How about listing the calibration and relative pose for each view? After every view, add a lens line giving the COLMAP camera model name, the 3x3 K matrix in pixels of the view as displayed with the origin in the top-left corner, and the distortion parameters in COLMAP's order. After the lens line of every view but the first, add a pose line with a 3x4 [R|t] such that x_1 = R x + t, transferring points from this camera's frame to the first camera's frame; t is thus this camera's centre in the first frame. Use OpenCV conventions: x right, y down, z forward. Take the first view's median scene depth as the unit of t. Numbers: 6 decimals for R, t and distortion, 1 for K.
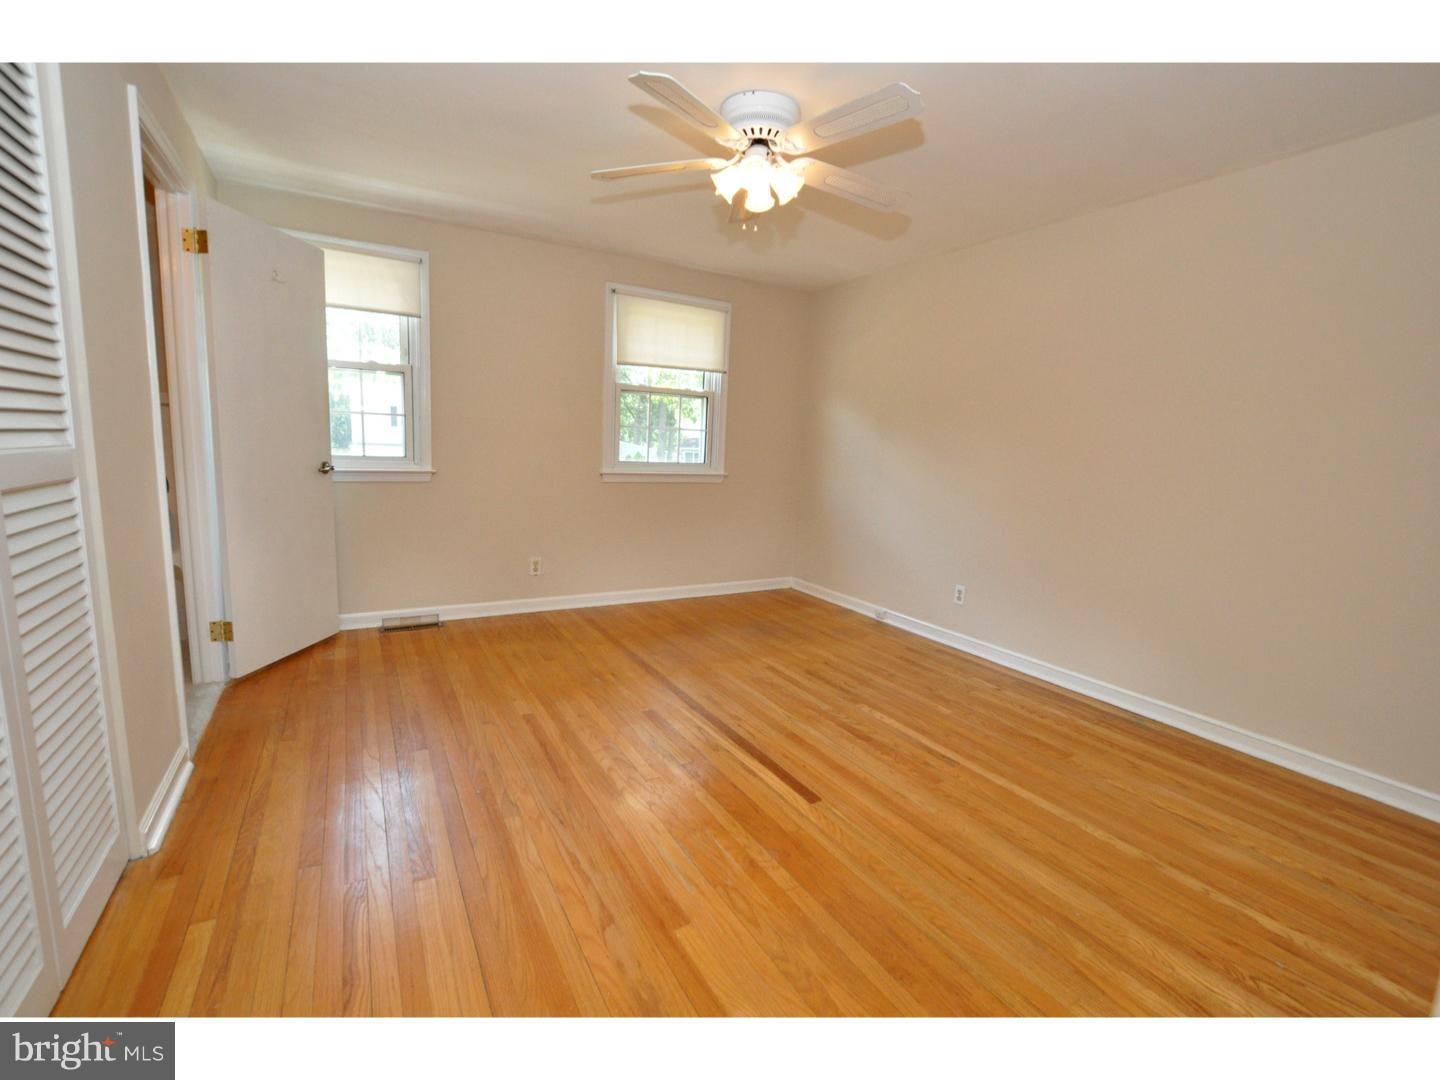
lens RADIAL K [[633.0, 0, 723.2], [0, 633.0, 540.9], [0, 0, 1]] dist [-0.037031, 0.008149]
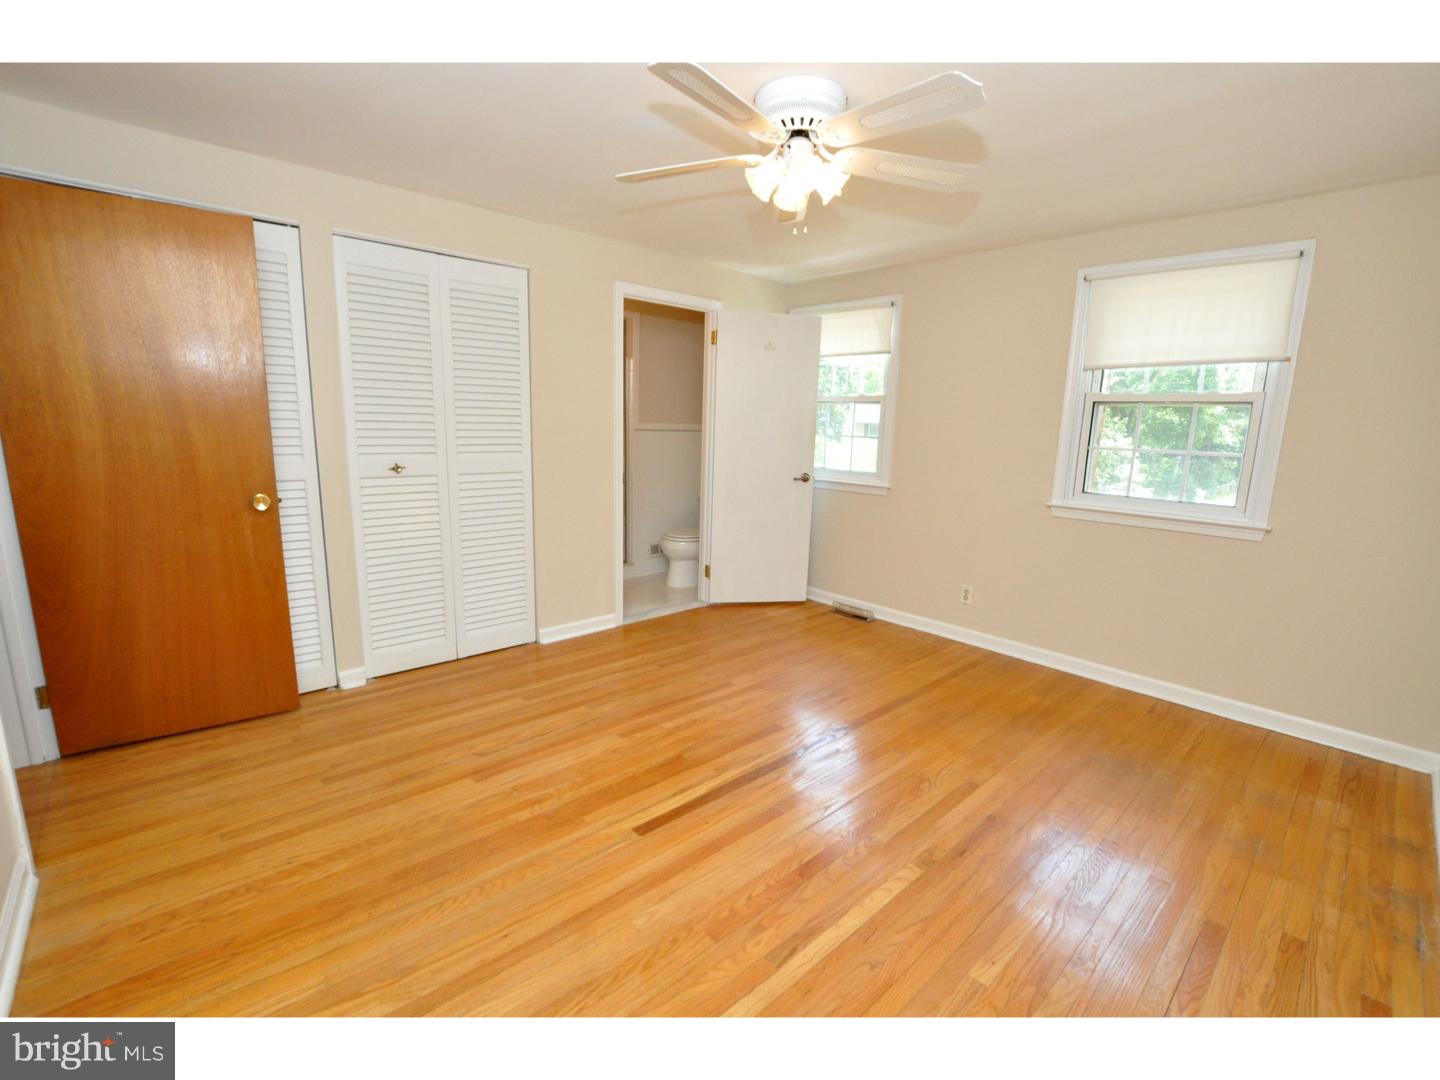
lens RADIAL K [[633.0, 0, 723.2], [0, 633.0, 540.9], [0, 0, 1]] dist [-0.037031, 0.008149]
pose [[0.212878, 0.144678, -0.966308, 0.681121], [-0.167808, 0.979696, 0.109714, -0.104963], [0.962561, 0.138798, 0.232834, 0.537273]]
